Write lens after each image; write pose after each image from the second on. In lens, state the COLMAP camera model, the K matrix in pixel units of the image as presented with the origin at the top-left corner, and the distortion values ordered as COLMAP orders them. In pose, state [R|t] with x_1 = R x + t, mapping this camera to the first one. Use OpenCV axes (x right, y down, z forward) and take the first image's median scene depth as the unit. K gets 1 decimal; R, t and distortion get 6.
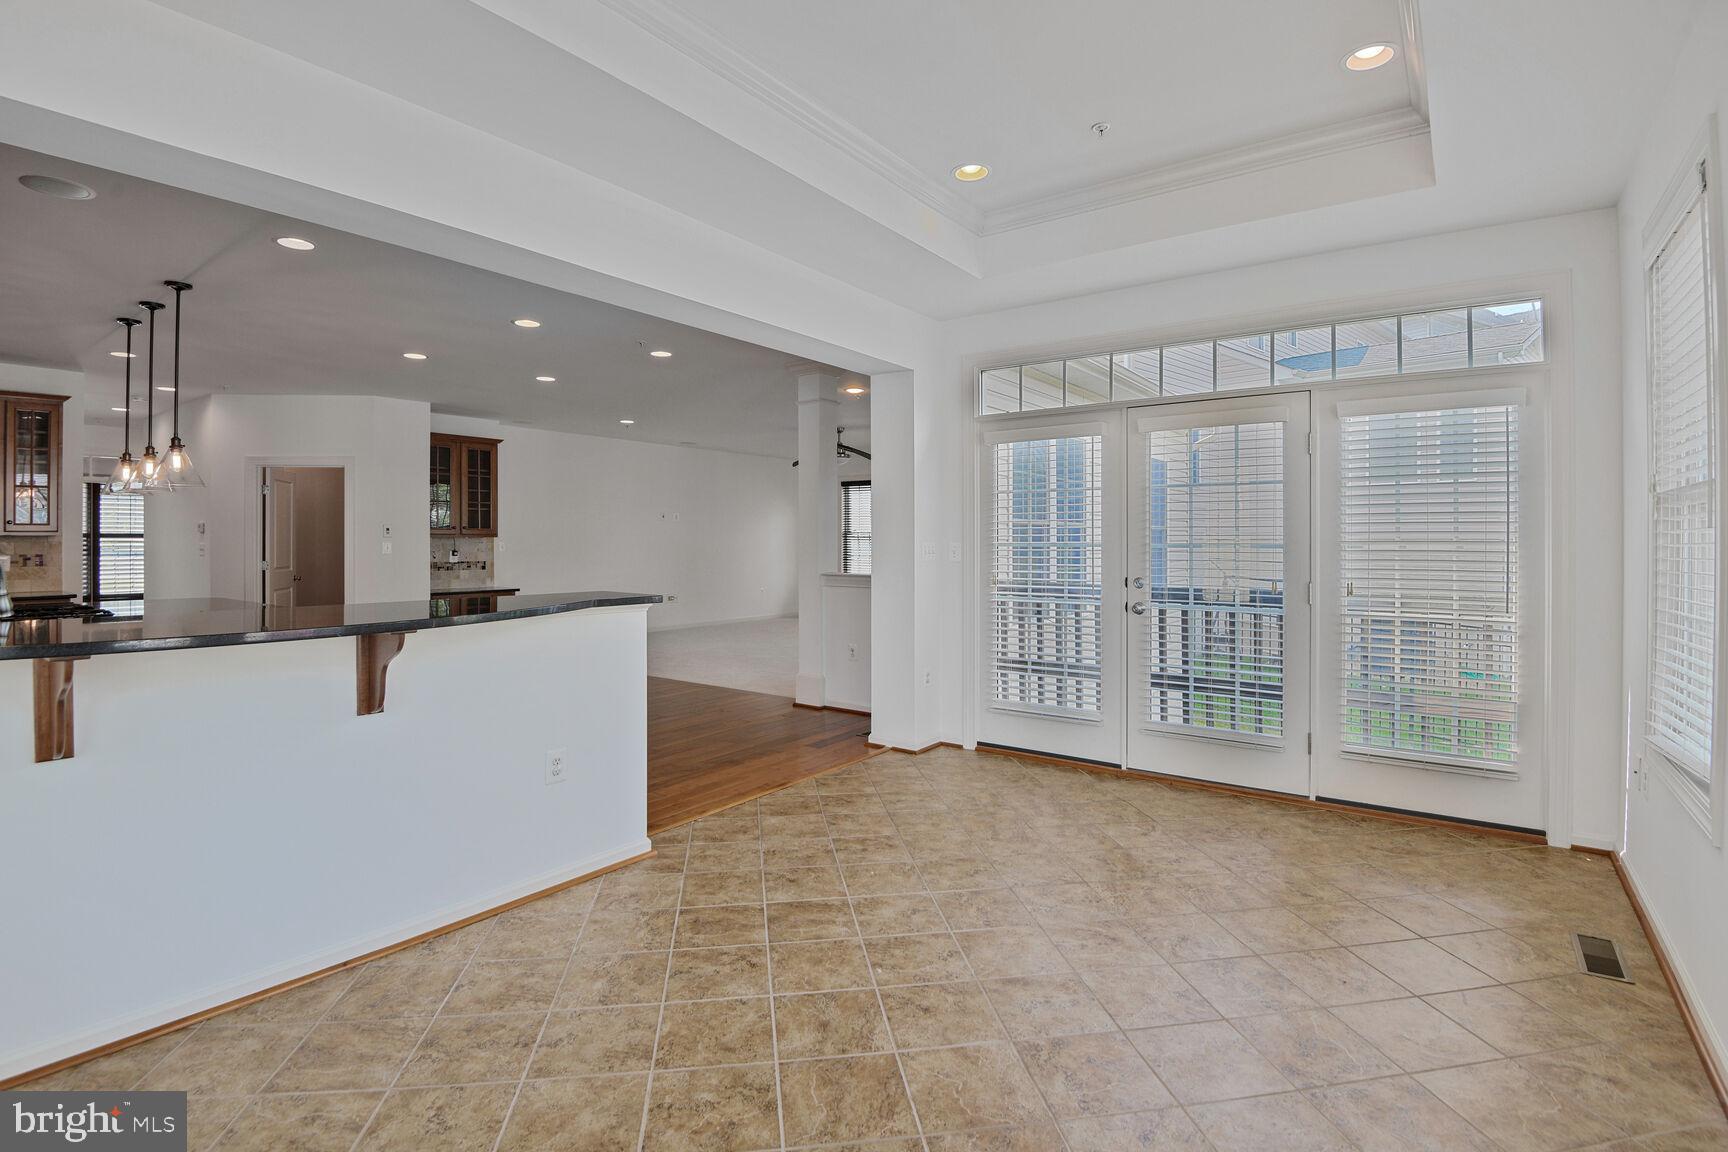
lens RADIAL K [[822.2, 0, 854.9], [0, 822.2, 569.8], [0, 0, 1]] dist [0.001708, -0.027811]
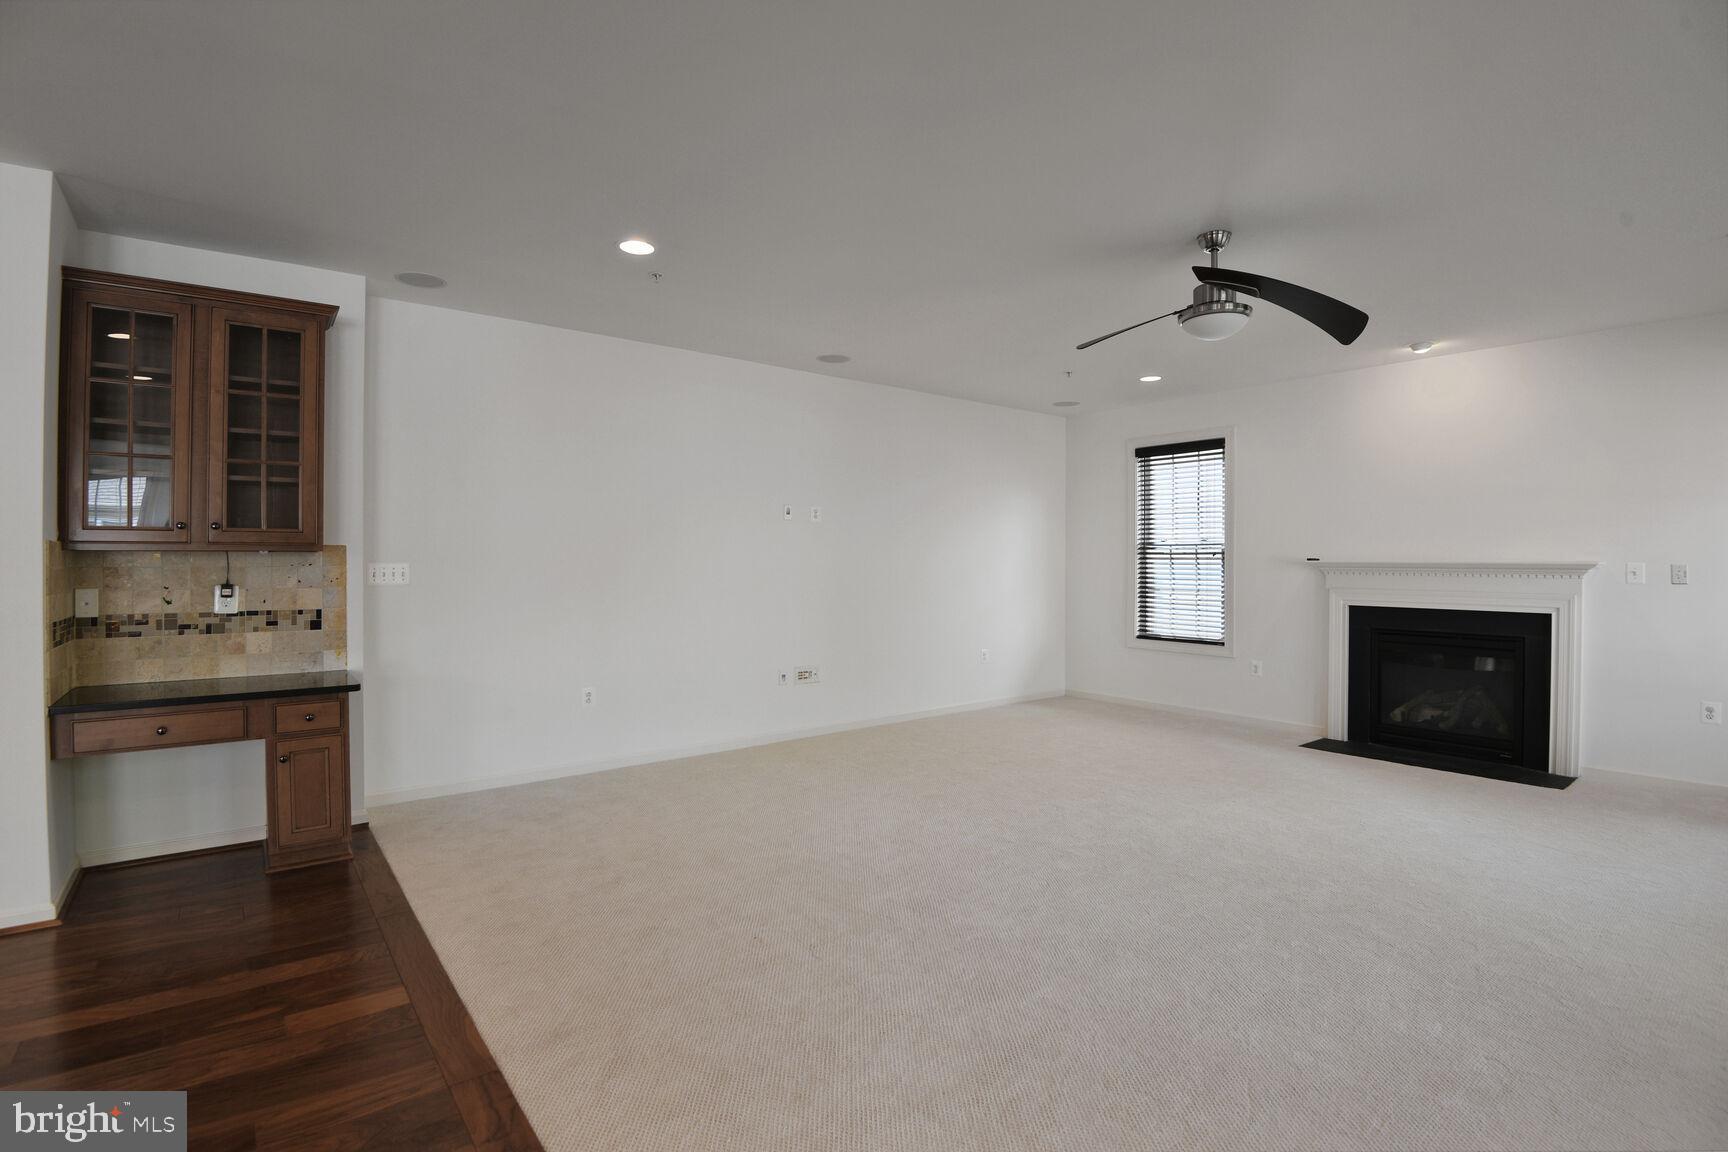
lens RADIAL K [[822.2, 0, 854.9], [0, 822.2, 569.8], [0, 0, 1]] dist [0.001708, -0.027811]
pose [[0.966057, -0.001623, -0.258323, -0.070354], [-0.006043, 0.999565, -0.028877, -0.017674], [0.258258, 0.029458, 0.965627, 0.585534]]
